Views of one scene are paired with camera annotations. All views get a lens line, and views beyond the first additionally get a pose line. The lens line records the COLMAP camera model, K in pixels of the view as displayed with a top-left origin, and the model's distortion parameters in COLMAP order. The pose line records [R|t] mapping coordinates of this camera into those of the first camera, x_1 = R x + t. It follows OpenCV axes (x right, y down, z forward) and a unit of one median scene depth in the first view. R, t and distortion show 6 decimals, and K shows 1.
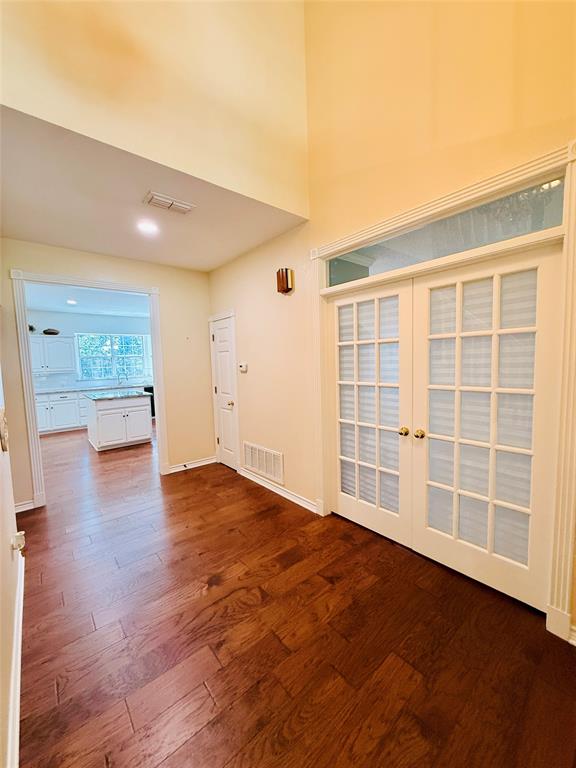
lens RADIAL K [[306.2, 0, 290.4], [0, 306.2, 382.6], [0, 0, 1]] dist [-0.003663, 0.001345]
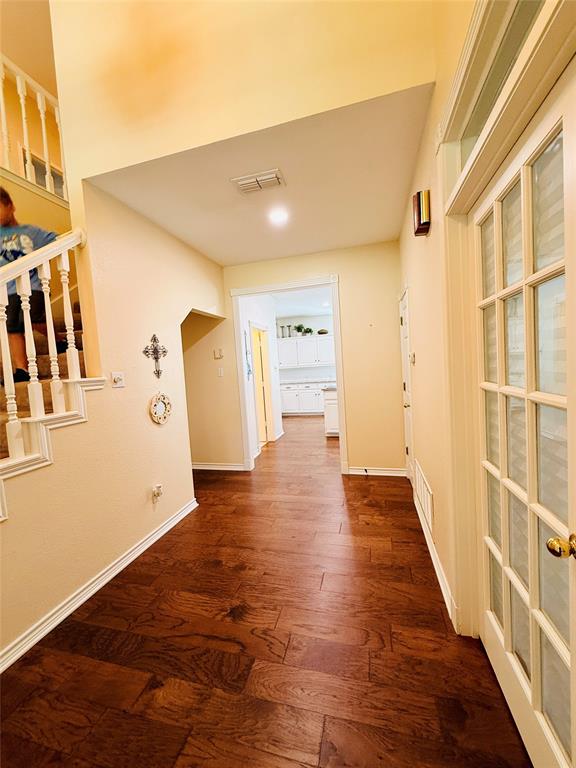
lens RADIAL K [[306.2, 0, 286.7], [0, 306.2, 383.6], [0, 0, 1]] dist [-0.003663, 0.001345]
pose [[0.566469, 0.039413, -0.823140, 0.301904], [-0.012418, 0.999151, 0.039295, -0.014378], [0.823990, -0.012038, 0.566477, 0.381301]]
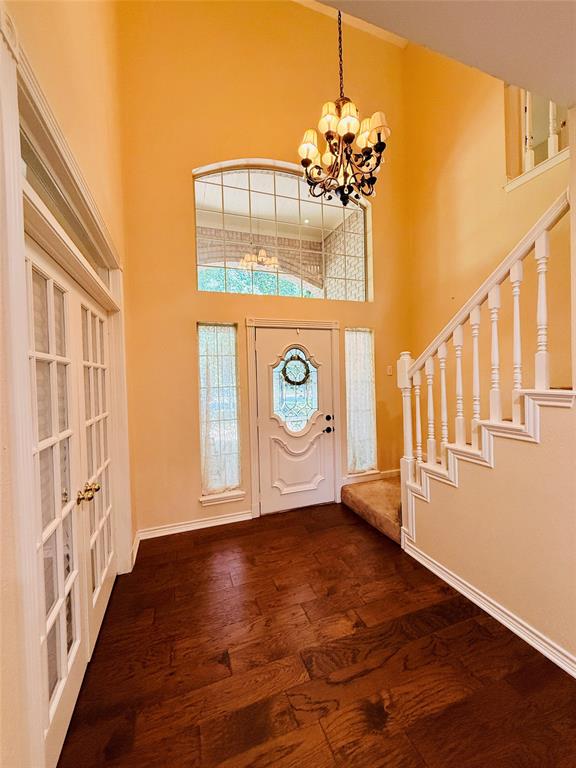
lens RADIAL K [[306.2, 0, 288.4], [0, 306.2, 386.0], [0, 0, 1]] dist [-0.003663, 0.001345]
pose [[-0.935833, 0.038359, 0.350350, -0.197517], [0.073058, 0.993581, 0.086362, -0.069971], [-0.344789, 0.106416, -0.932629, 0.954669]]
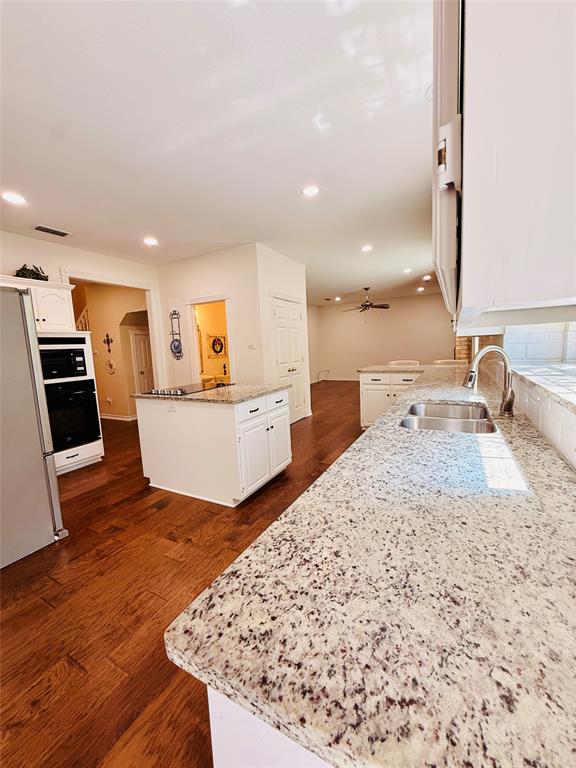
lens RADIAL K [[306.2, 0, 288.1], [0, 306.2, 384.1], [0, 0, 1]] dist [-0.003663, 0.001345]
pose [[-0.930361, 0.108333, -0.350275, -0.847255], [0.039476, 0.979396, 0.198055, -0.124649], [0.364514, 0.170435, -0.915468, 2.546833]]
